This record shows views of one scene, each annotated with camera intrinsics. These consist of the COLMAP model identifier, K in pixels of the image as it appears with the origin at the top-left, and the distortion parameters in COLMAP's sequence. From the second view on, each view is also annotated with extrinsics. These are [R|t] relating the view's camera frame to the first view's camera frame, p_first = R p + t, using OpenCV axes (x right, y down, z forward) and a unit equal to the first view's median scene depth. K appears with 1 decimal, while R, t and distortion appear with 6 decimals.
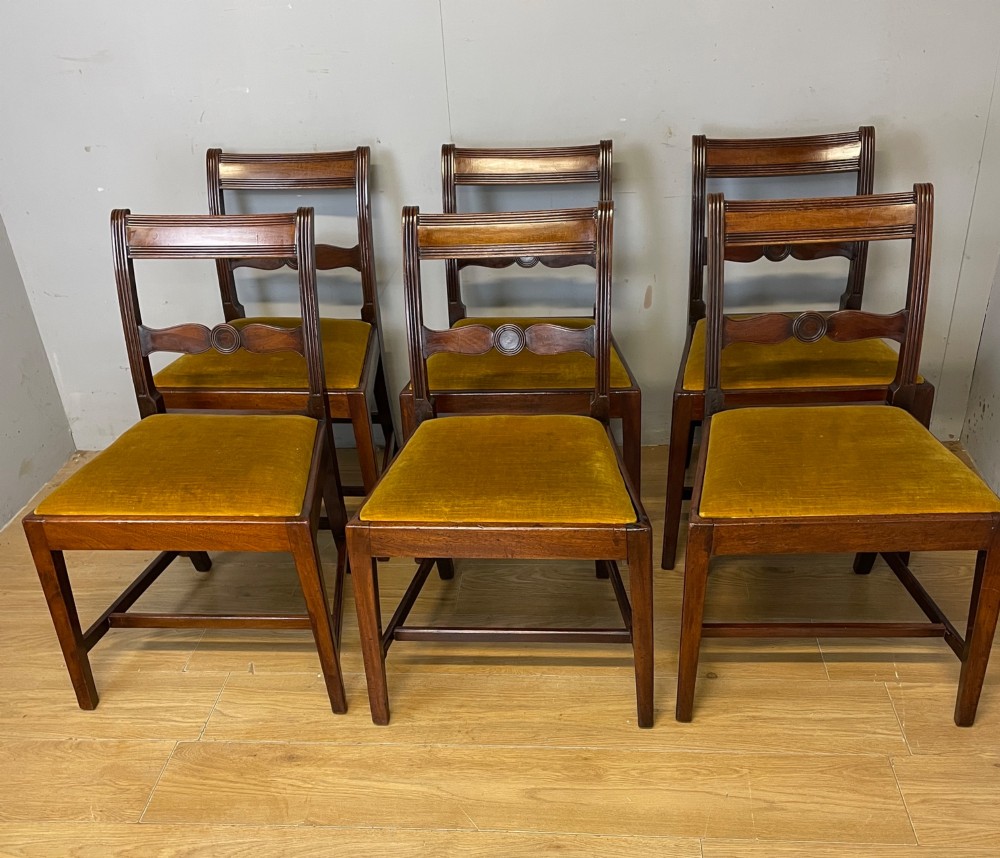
lens RADIAL K [[1019.0, 0, 505.1], [0, 1019.0, 499.5], [0, 0, 1]] dist [0.054261, 0.000000]
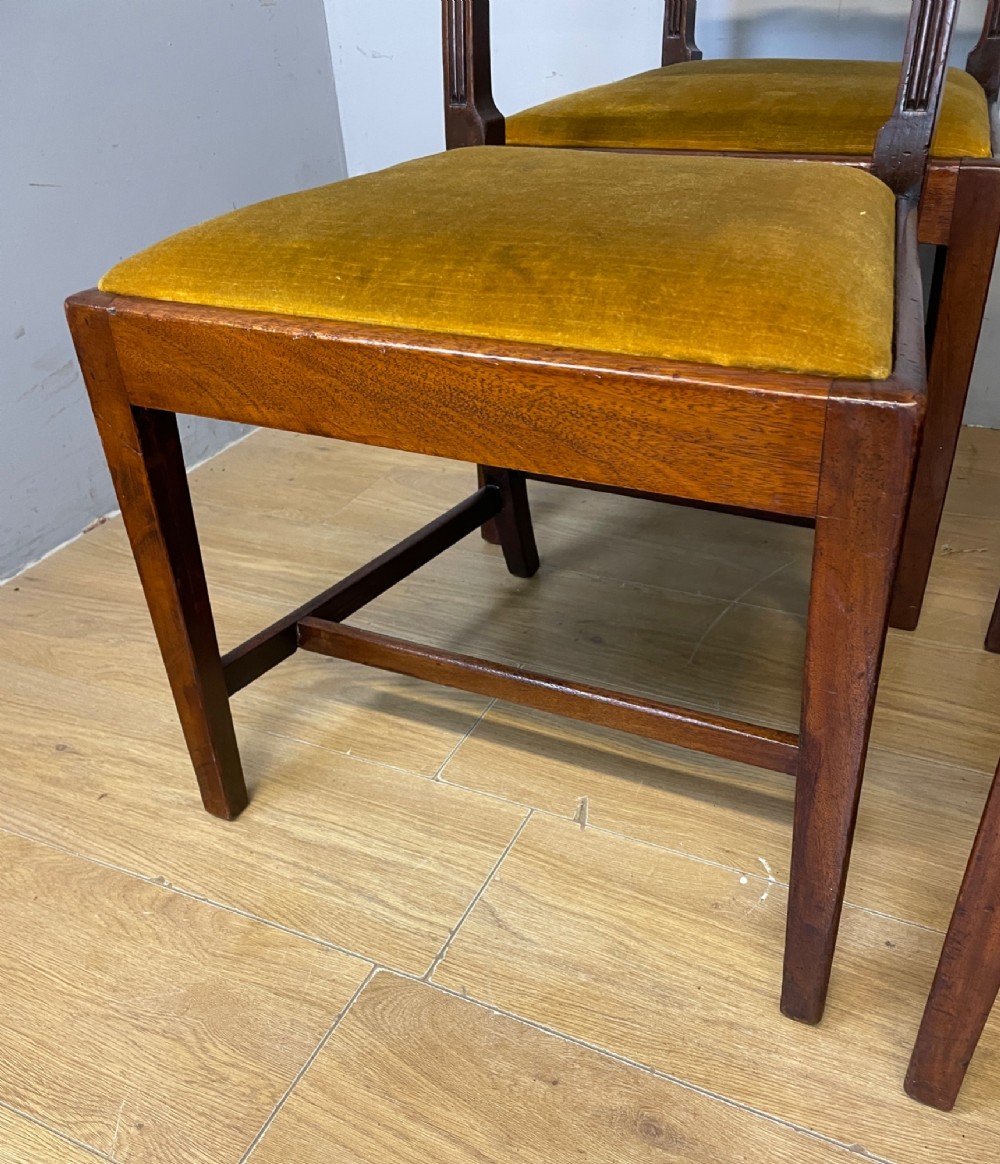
lens RADIAL K [[1006.2, 0, 516.3], [0, 1006.2, 670.9], [0, 0, 1]] dist [0.072596, -0.055660]
pose [[0.934500, 0.213121, -0.285114, -0.179406], [-0.183706, 0.974803, 0.126539, 0.065335], [0.304898, -0.065874, 0.950104, 0.646332]]
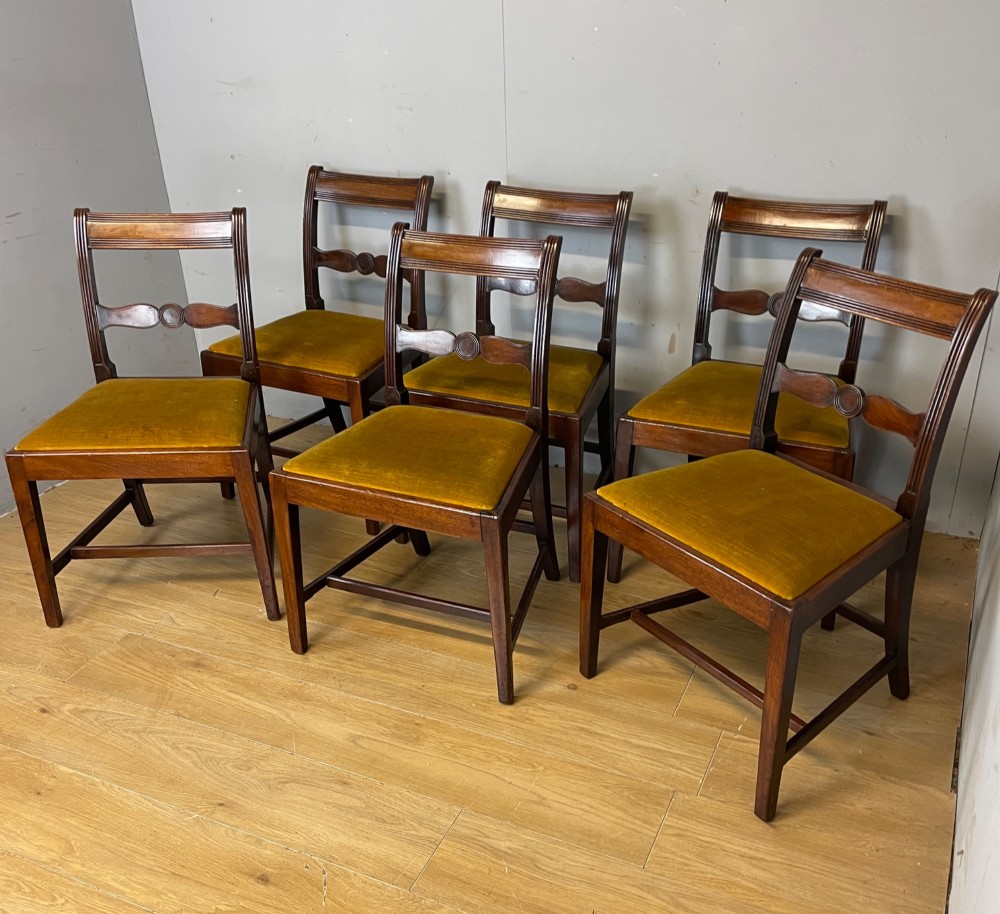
lens RADIAL K [[1023.6, 0, 525.2], [0, 1023.6, 501.3], [0, 0, 1]] dist [0.057449, 0.000000]
pose [[0.940797, 0.187124, -0.282642, 0.434993], [-0.198747, 0.979968, -0.012756, 0.005746], [0.274593, 0.068175, 0.959141, -0.055476]]
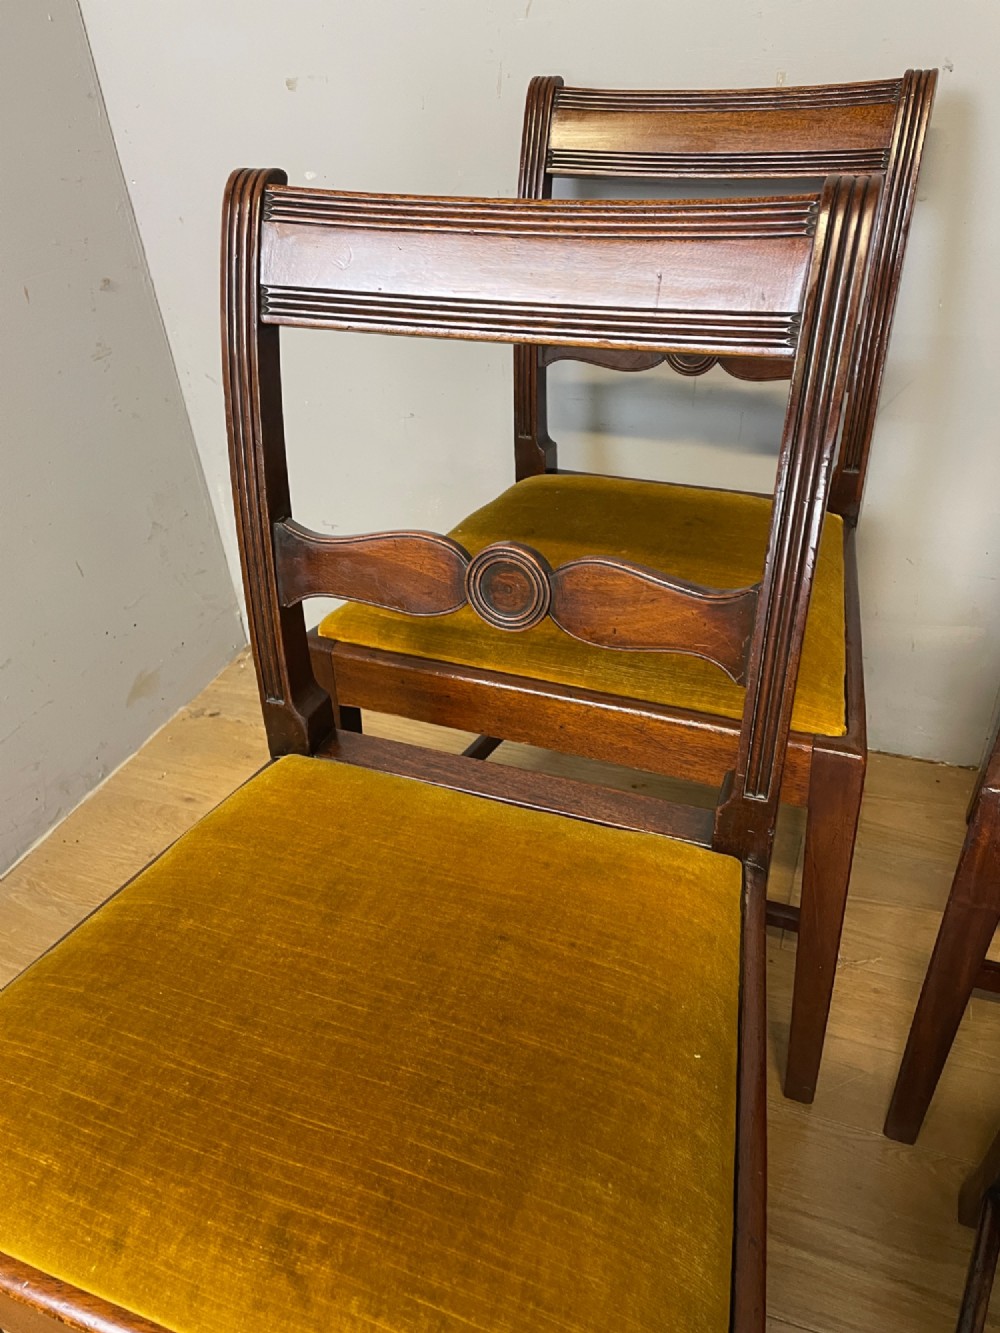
lens RADIAL K [[1005.3, 0, 512.7], [0, 1005.3, 658.3], [0, 0, 1]] dist [0.071813, -0.090051]
pose [[0.960915, 0.152413, -0.231110, -0.200047], [-0.134636, 0.986714, 0.090930, -0.171284], [0.241898, -0.056260, 0.968669, 0.709113]]
